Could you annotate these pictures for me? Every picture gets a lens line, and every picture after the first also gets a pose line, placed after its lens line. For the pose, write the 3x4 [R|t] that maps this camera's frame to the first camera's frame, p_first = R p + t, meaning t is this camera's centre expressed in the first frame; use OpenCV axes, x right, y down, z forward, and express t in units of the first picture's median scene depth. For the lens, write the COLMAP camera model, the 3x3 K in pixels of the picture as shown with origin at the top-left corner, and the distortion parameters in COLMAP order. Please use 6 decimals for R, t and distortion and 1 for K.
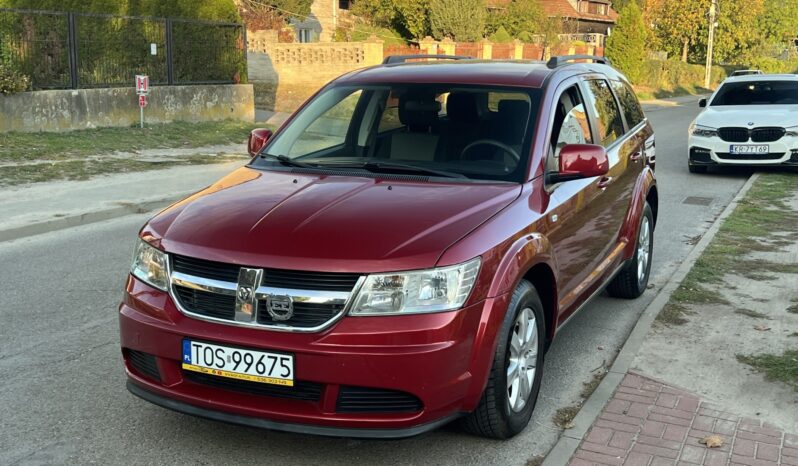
lens RADIAL K [[959.3, 0, 401.1], [0, 959.3, 235.3], [0, 0, 1]] dist [0.181837, -0.508997]
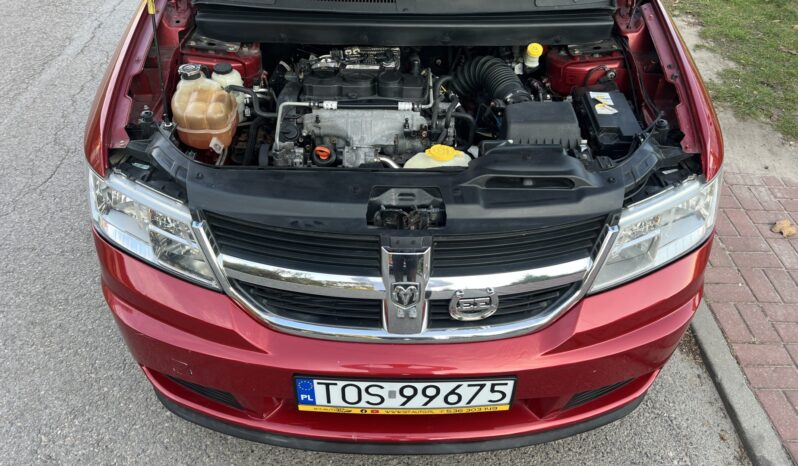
lens RADIAL K [[622.9, 0, 403.8], [0, 622.9, 238.5], [0, 0, 1]] dist [0.046979, -0.052841]
pose [[0.911490, -0.262782, 0.316434, -0.261458], [0.069685, 0.856847, 0.510840, -0.146143], [-0.405375, -0.443575, 0.799320, 0.714971]]
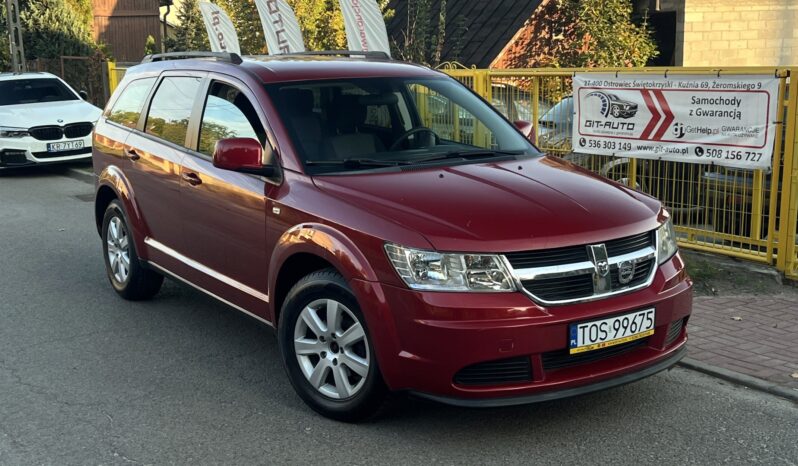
lens RADIAL K [[959.4, 0, 404.8], [0, 959.4, 236.9], [0, 0, 1]] dist [0.181101, -0.495528]
pose [[0.525702, -0.174445, 0.832590, -1.152338], [0.173269, 0.980188, 0.095967, -0.113697], [-0.832836, 0.093812, 0.545513, 0.577468]]
